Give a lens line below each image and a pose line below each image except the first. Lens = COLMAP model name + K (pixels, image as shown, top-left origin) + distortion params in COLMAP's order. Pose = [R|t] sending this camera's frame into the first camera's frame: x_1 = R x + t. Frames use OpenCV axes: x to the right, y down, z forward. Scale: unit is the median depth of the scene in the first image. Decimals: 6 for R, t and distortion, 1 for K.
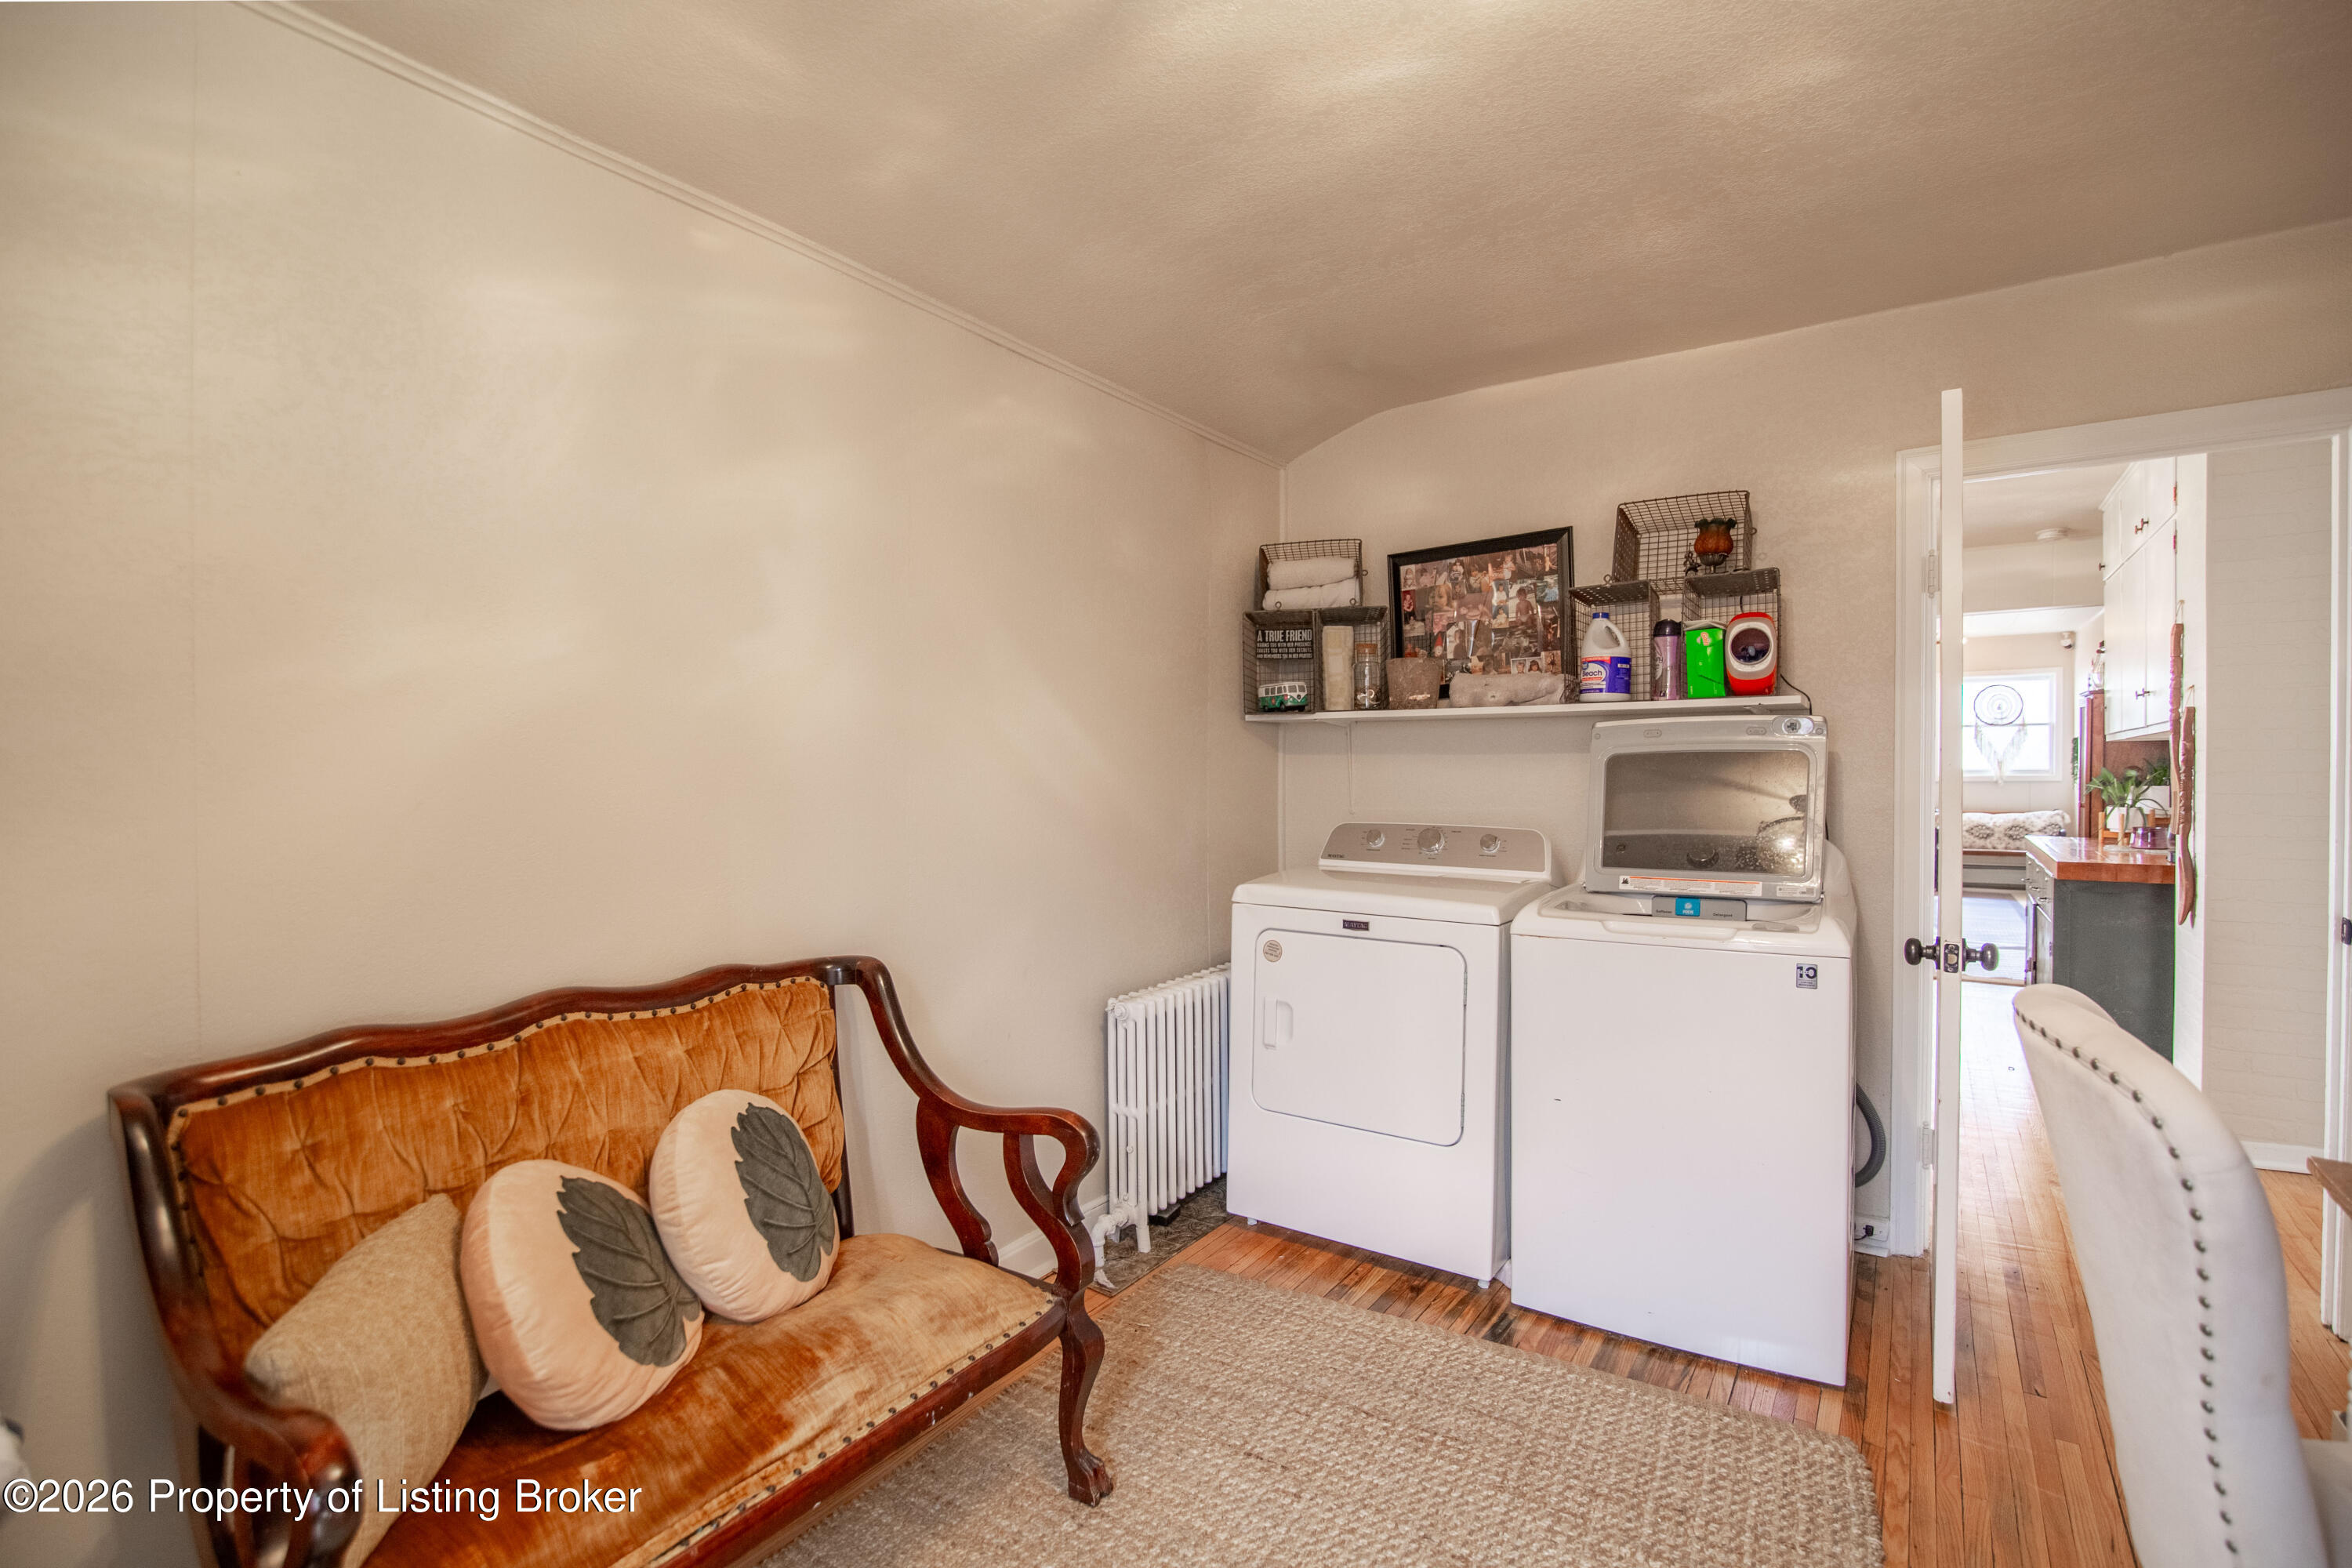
lens RADIAL K [[1099.9, 0, 1176.2], [0, 1099.9, 780.1], [0, 0, 1]] dist [-0.022549, 0.001484]
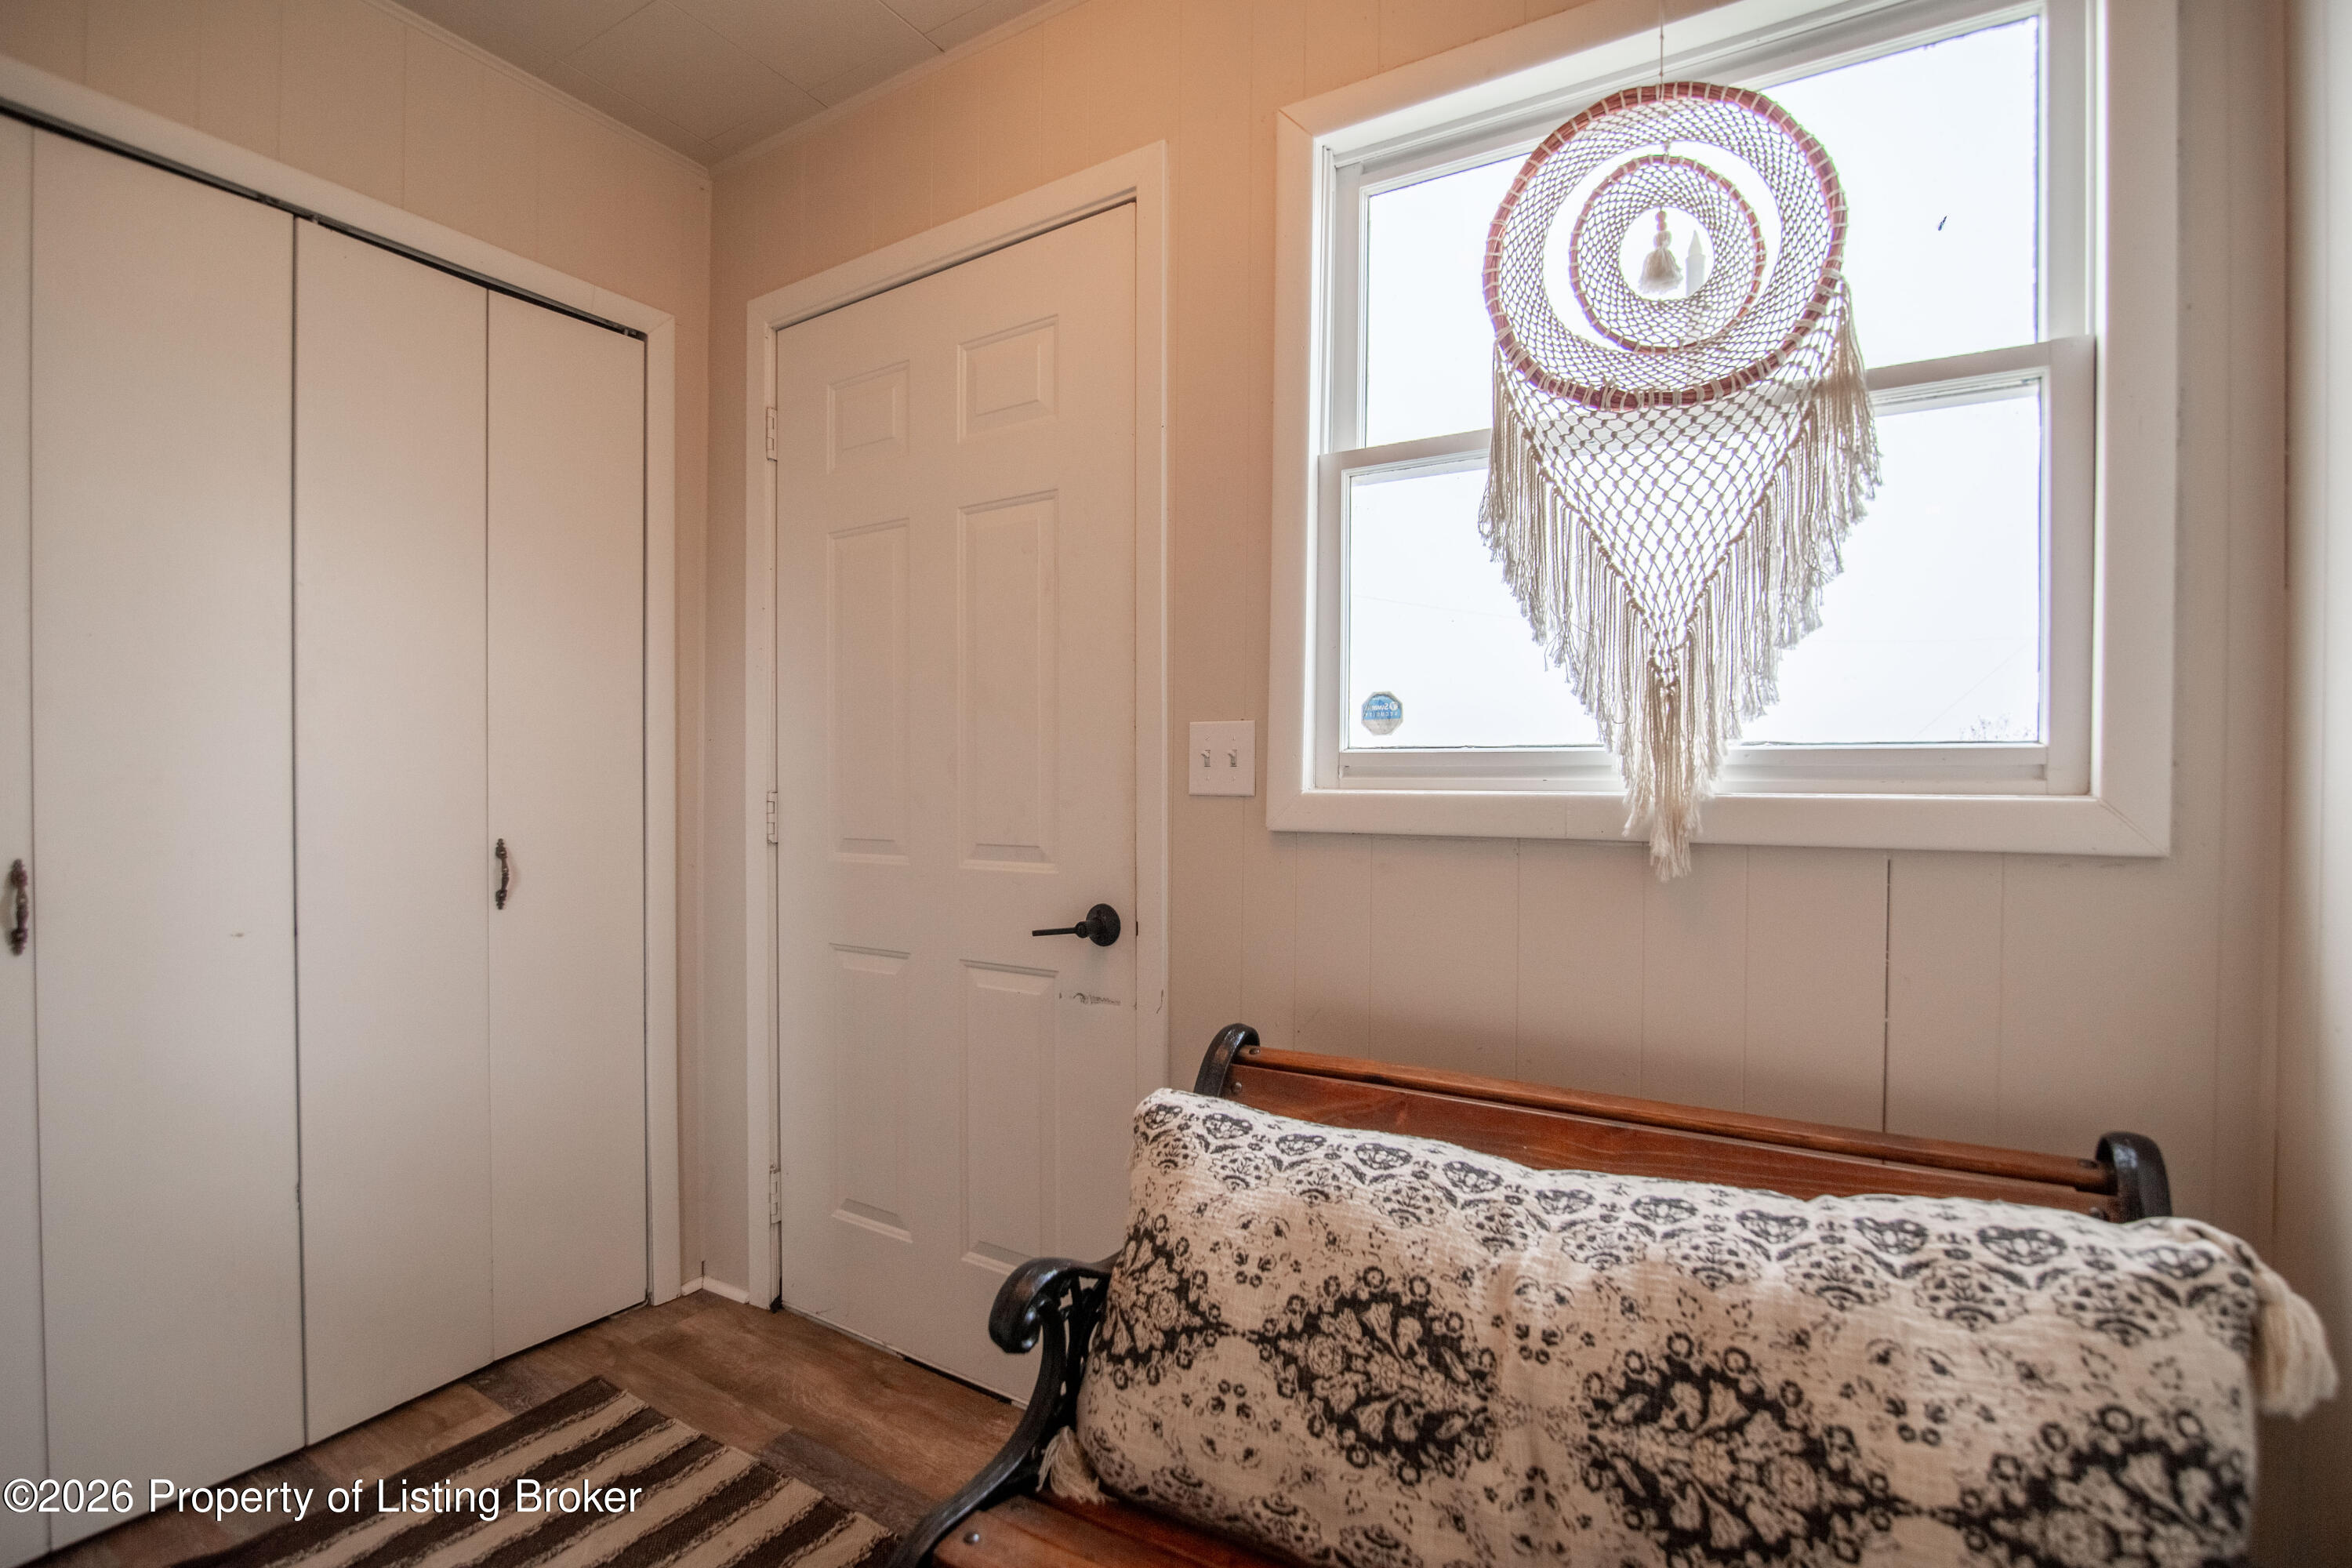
lens RADIAL K [[1099.9, 0, 1168.1], [0, 1099.9, 773.2], [0, 0, 1]] dist [-0.022549, 0.001484]
pose [[0.999168, 0.011571, 0.039117, 0.708339], [-0.011080, 0.999857, -0.012750, -0.004847], [-0.039259, 0.012306, 0.999153, 0.891008]]
